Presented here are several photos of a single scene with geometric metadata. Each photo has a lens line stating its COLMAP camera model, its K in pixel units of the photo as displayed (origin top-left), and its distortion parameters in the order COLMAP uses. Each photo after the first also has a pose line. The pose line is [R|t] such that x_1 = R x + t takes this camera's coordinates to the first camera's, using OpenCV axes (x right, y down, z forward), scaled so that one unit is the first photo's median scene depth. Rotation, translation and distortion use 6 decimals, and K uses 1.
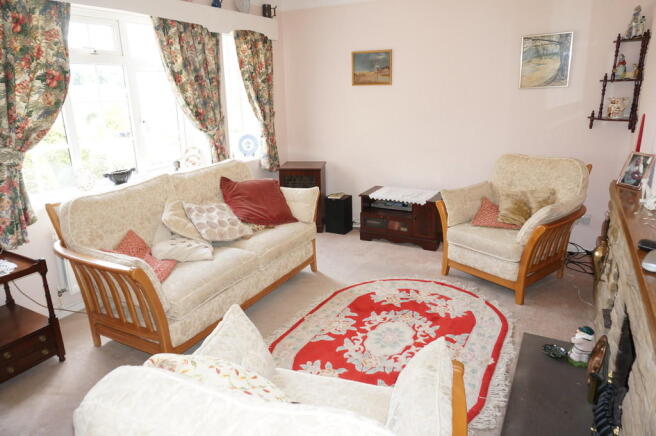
lens RADIAL K [[442.3, 0, 328.0], [0, 442.3, 218.0], [0, 0, 1]] dist [0.005434, 0.009222]
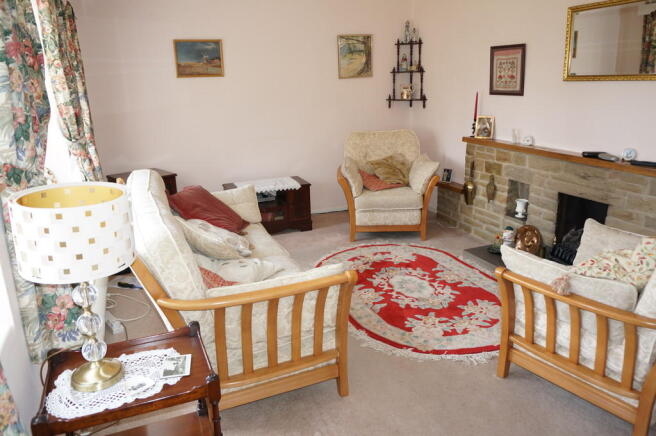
lens RADIAL K [[491.6, 0, 328.0], [0, 491.6, 218.0], [0, 0, 1]] dist [-0.004258, -0.000732]
pose [[0.623989, -0.217699, 0.750497, -0.732058], [0.235558, 0.968138, 0.084980, -0.052967], [-0.745084, 0.123759, 0.655388, 0.221355]]
